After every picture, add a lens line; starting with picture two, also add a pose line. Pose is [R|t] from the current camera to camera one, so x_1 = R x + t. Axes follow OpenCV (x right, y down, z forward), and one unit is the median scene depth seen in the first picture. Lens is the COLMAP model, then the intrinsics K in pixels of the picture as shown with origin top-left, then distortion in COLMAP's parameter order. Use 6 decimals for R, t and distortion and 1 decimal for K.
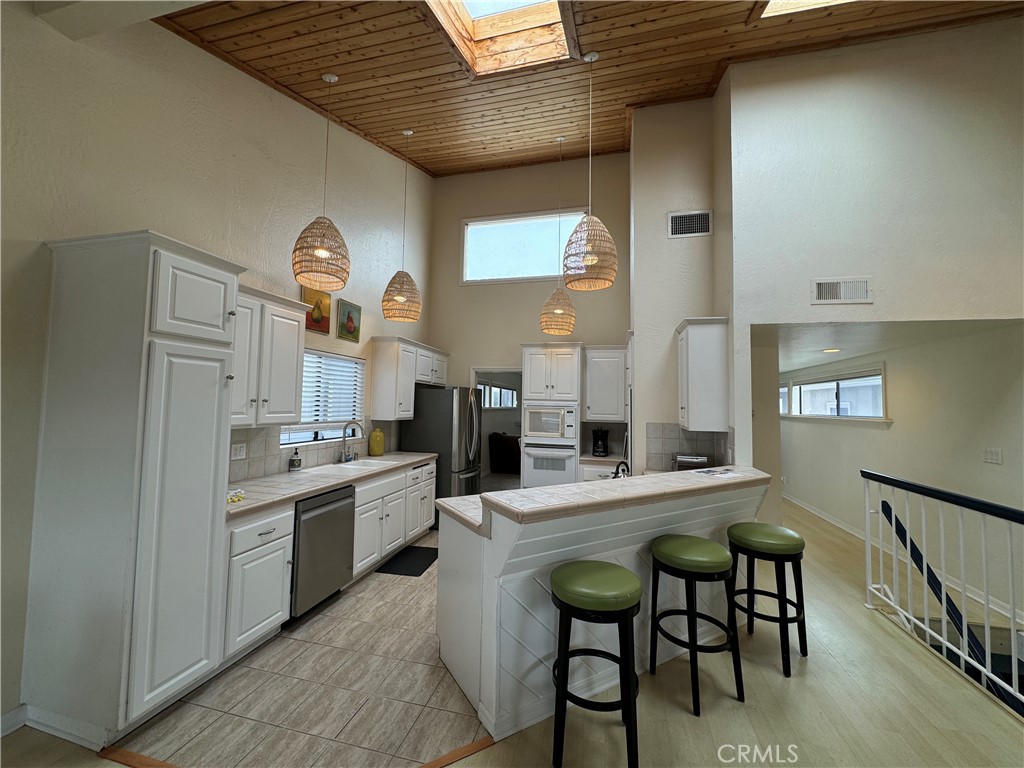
lens RADIAL K [[404.7, 0, 514.7], [0, 404.7, 382.9], [0, 0, 1]] dist [-0.000349, 0.000045]
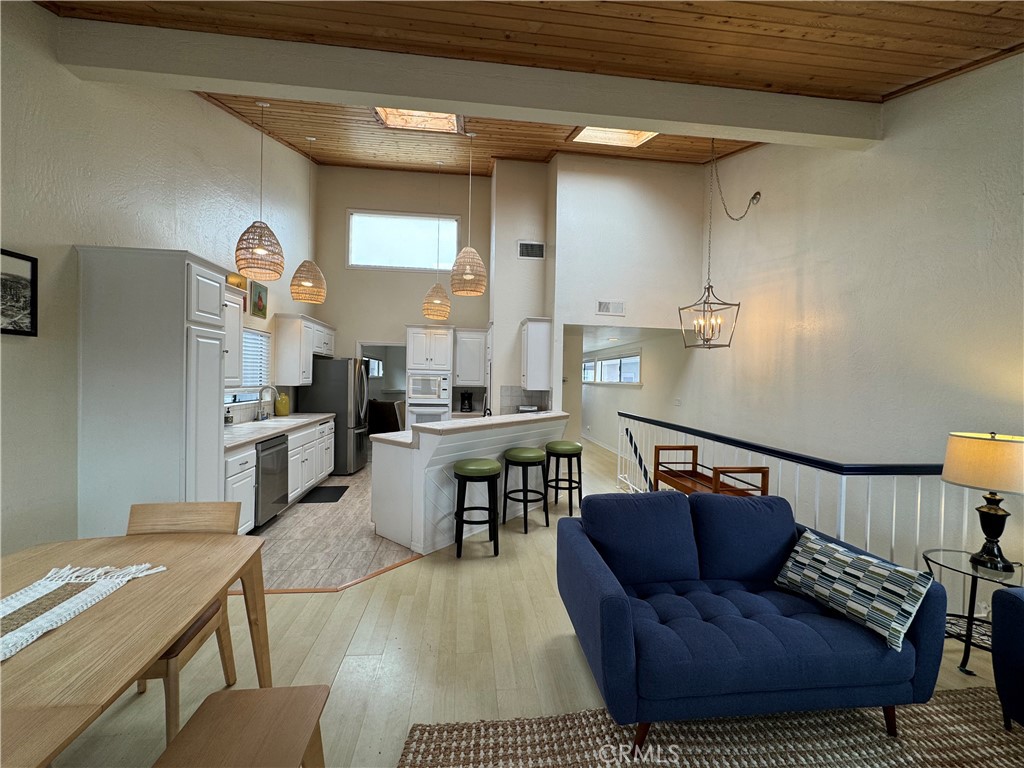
lens RADIAL K [[410.3, 0, 509.0], [0, 410.3, 383.1], [0, 0, 1]] dist [0.000871, 0.000052]
pose [[0.938275, -0.003413, 0.345873, -0.177478], [-0.021645, 0.997412, 0.068560, -0.014705], [-0.345212, -0.071815, 0.935773, -0.442812]]
